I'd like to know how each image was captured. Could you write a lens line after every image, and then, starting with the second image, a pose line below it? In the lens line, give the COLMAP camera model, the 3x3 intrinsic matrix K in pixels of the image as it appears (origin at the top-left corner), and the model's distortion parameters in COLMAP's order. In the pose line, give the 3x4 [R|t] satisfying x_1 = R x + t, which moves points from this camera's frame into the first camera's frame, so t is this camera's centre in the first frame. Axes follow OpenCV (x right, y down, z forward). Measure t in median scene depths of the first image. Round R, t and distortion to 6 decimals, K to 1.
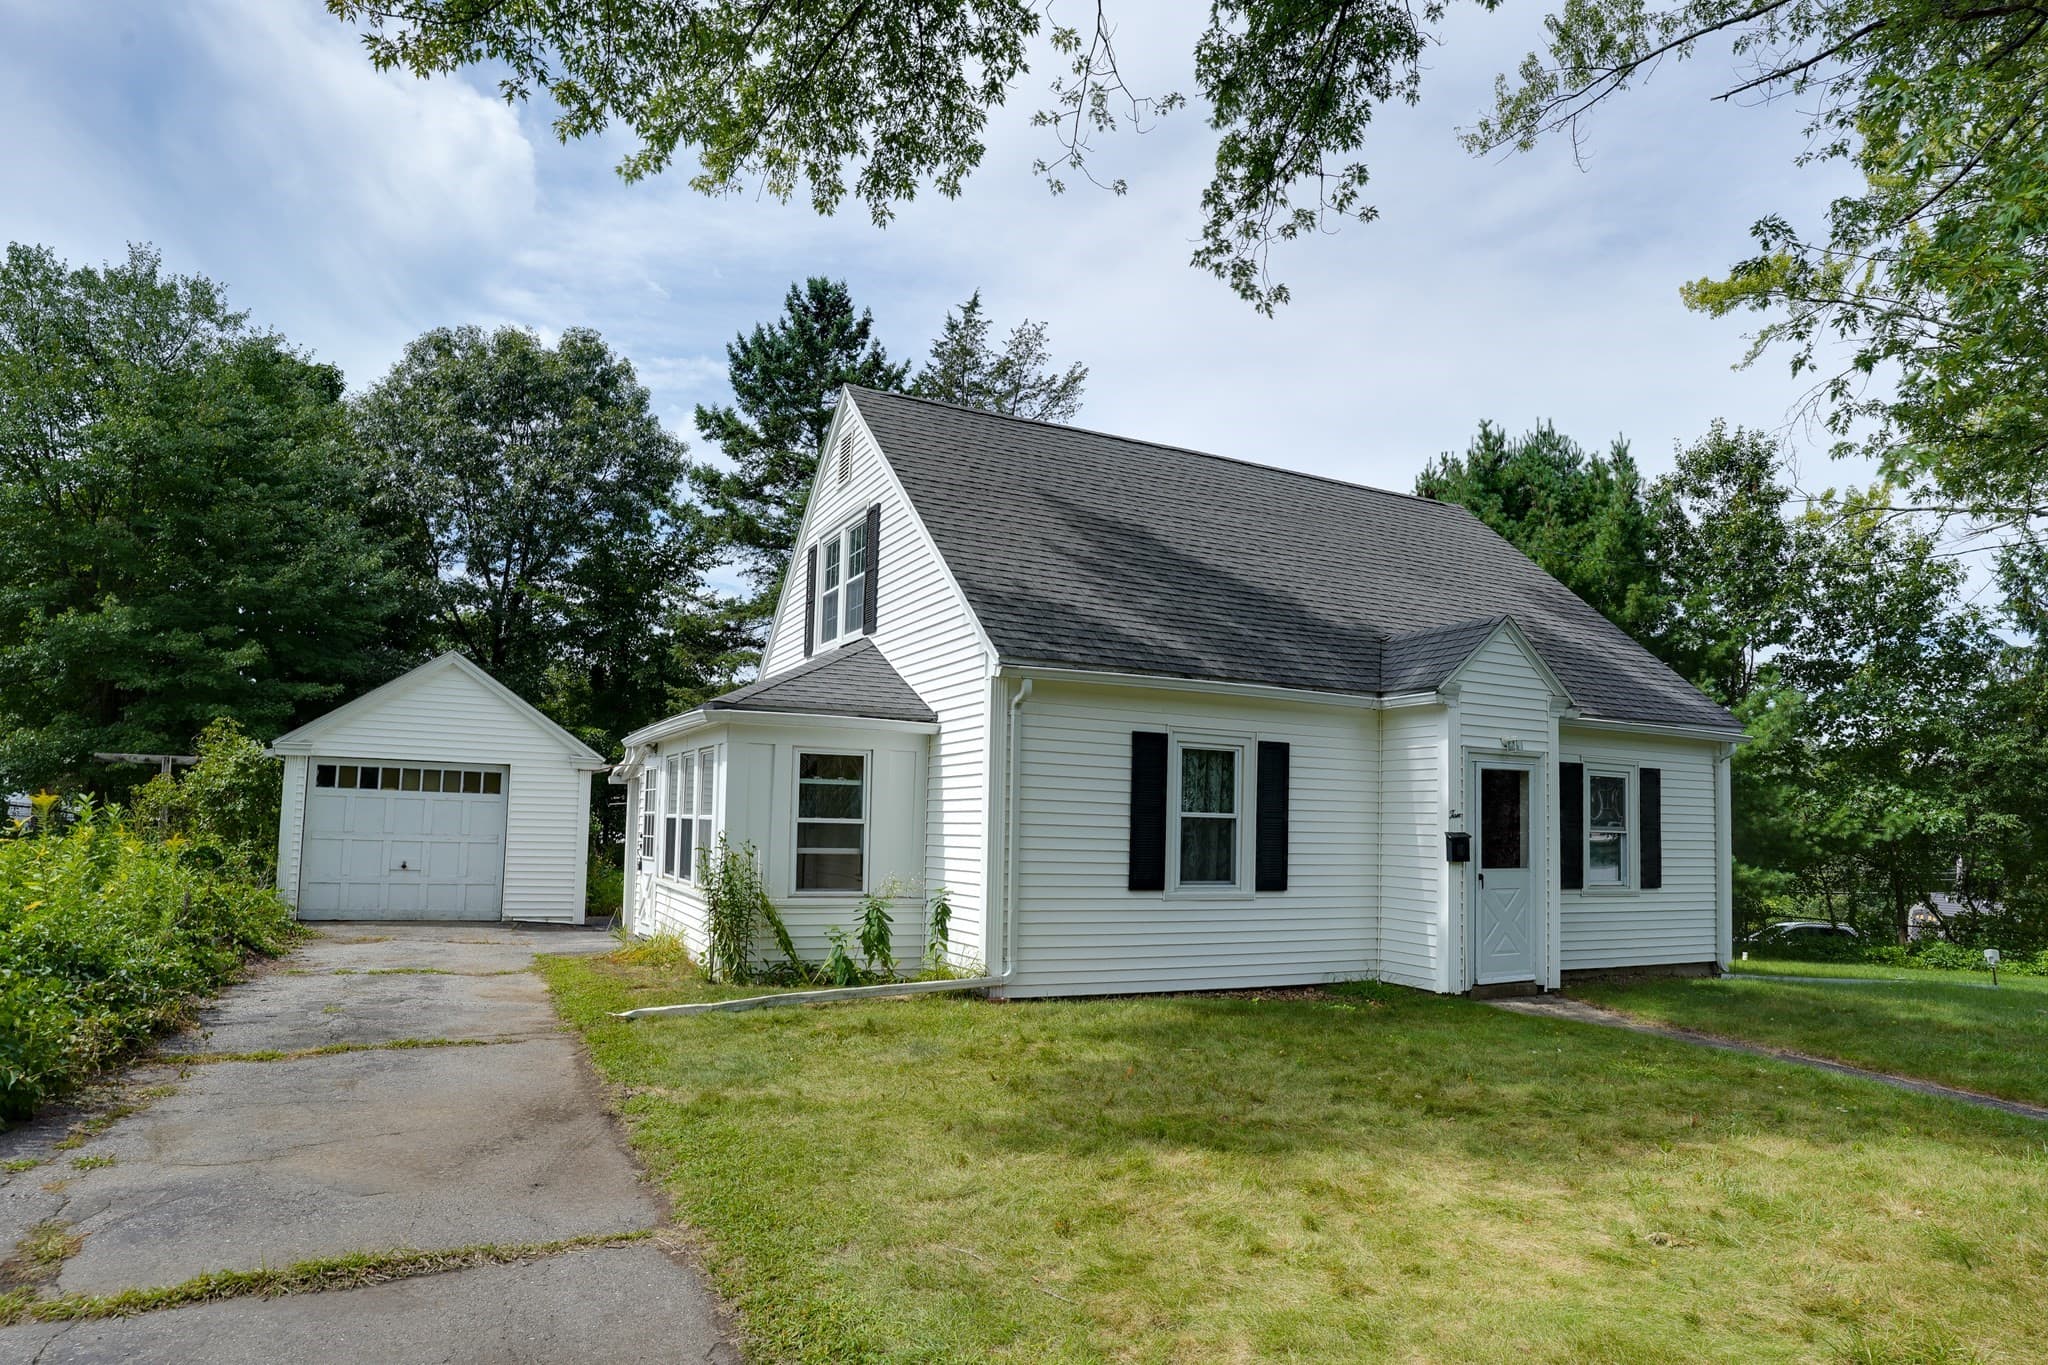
lens RADIAL K [[1174.7, 0, 1040.5], [0, 1174.7, 710.8], [0, 0, 1]] dist [-0.066207, 0.031894]
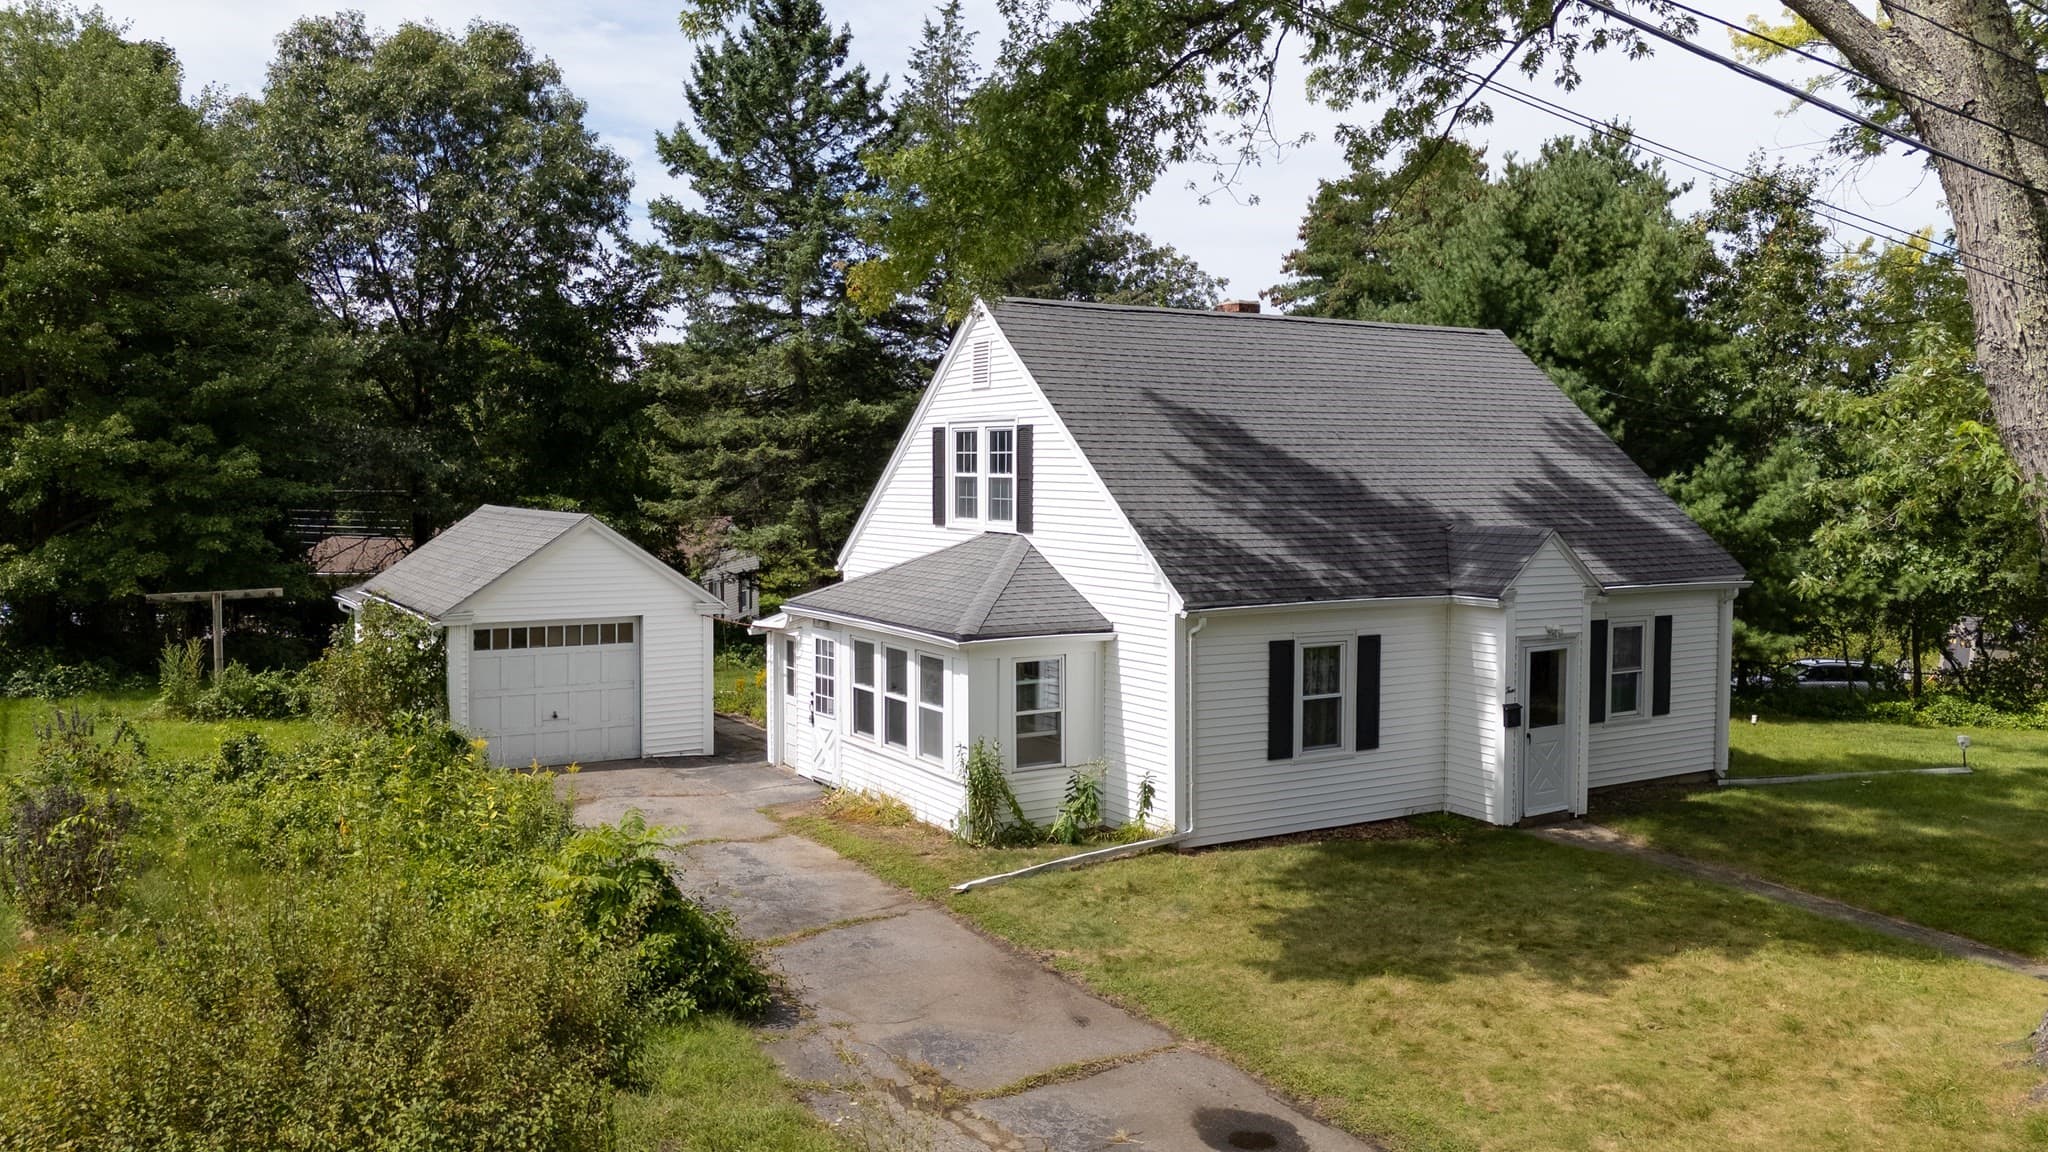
lens RADIAL K [[1491.5, 0, 1030.3], [0, 1491.5, 501.2], [0, 0, 1]] dist [0.066135, -0.089561]
pose [[0.996771, -0.021927, 0.077241, -0.294206], [0.013029, 0.993409, 0.113881, -0.308932], [-0.079229, -0.112507, 0.990487, -0.577288]]
